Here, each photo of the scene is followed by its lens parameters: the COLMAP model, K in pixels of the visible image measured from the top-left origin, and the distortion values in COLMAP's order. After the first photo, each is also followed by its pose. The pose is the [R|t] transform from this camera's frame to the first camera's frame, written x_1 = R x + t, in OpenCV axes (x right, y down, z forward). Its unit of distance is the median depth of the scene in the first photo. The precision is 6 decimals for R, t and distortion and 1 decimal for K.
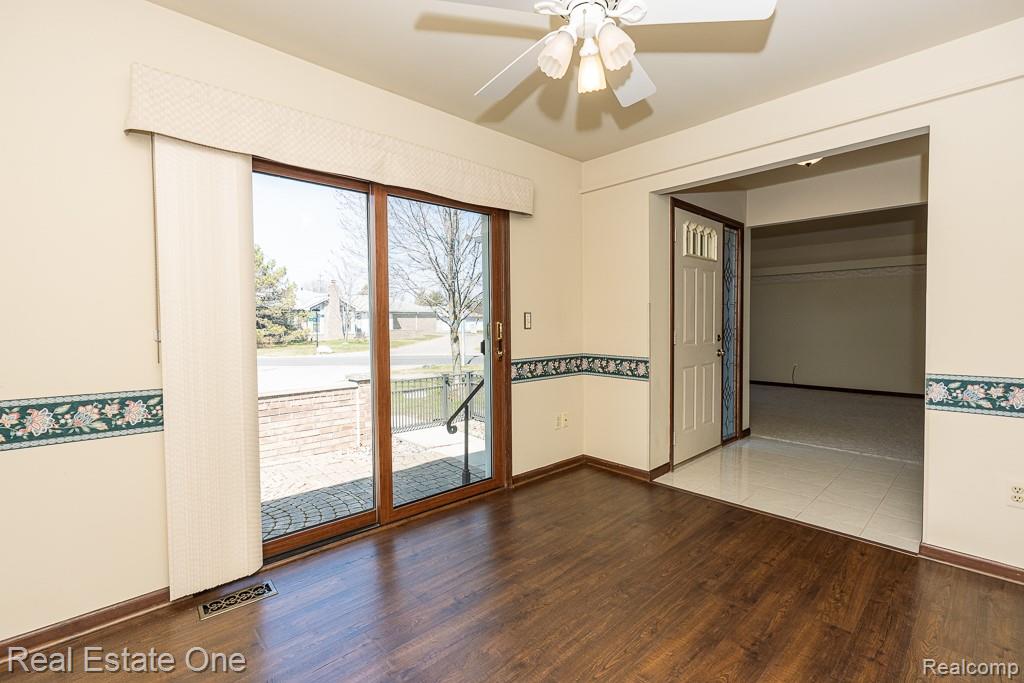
lens RADIAL K [[469.4, 0, 506.5], [0, 469.4, 340.4], [0, 0, 1]] dist [-0.002912, 0.002115]
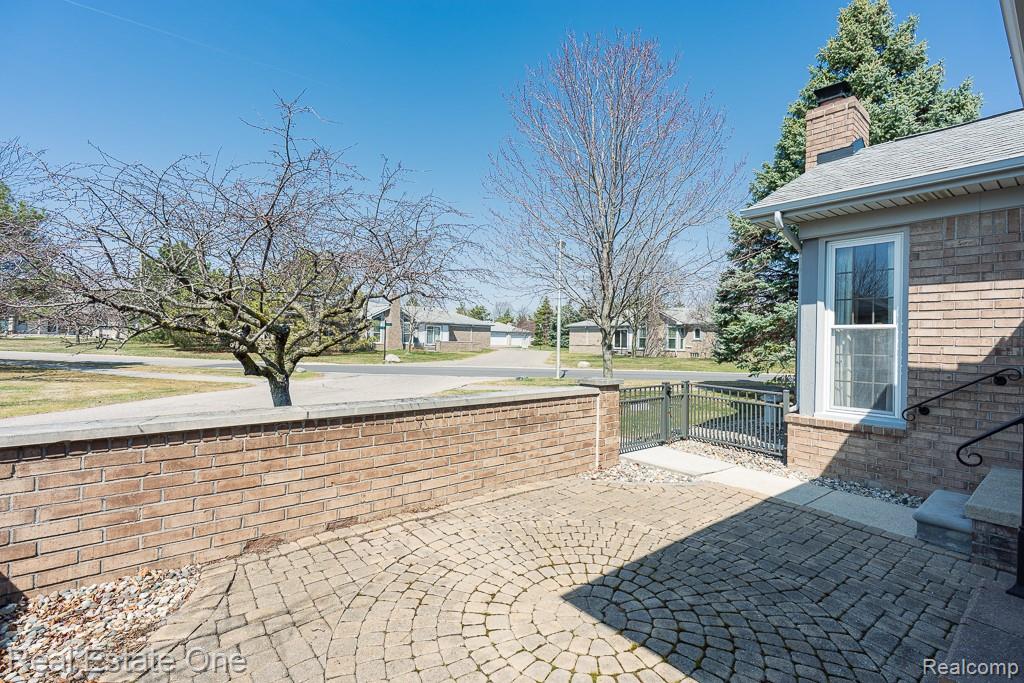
lens RADIAL K [[469.4, 0, 514.1], [0, 469.4, 341.4], [0, 0, 1]] dist [-0.002912, 0.002115]
pose [[0.997929, 0.029190, -0.057321, -0.416940], [-0.031145, 0.998953, -0.033510, 0.041258], [0.056282, 0.035225, 0.997793, 0.192446]]
